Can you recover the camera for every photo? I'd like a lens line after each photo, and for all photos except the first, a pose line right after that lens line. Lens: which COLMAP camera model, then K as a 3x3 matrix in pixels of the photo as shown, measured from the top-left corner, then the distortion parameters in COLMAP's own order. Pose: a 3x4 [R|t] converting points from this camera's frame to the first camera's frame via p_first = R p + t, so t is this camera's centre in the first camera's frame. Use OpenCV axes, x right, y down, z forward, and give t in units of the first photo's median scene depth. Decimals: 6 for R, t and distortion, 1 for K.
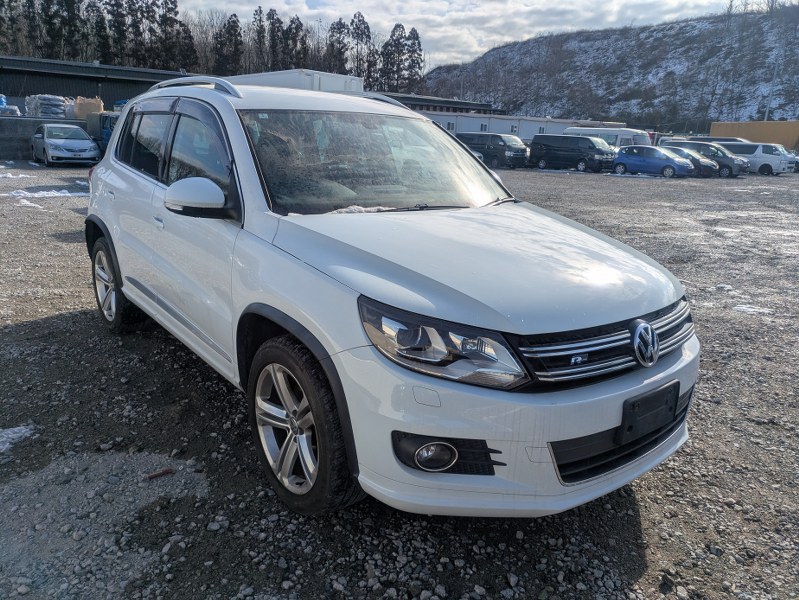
lens RADIAL K [[610.4, 0, 399.5], [0, 610.4, 300.0], [0, 0, 1]] dist [0.013433, 0.002235]
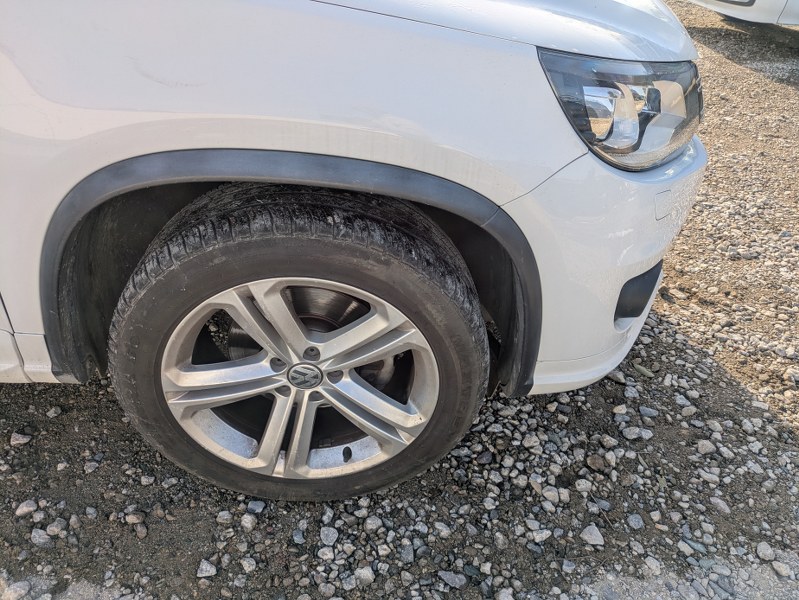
lens RADIAL K [[610.4, 0, 399.5], [0, 610.4, 300.0], [0, 0, 1]] dist [0.013433, 0.002235]
pose [[0.573096, -0.475179, 0.667657, -0.469933], [0.144246, 0.860497, 0.488609, -0.079441], [-0.806693, -0.183713, 0.561690, 0.753991]]
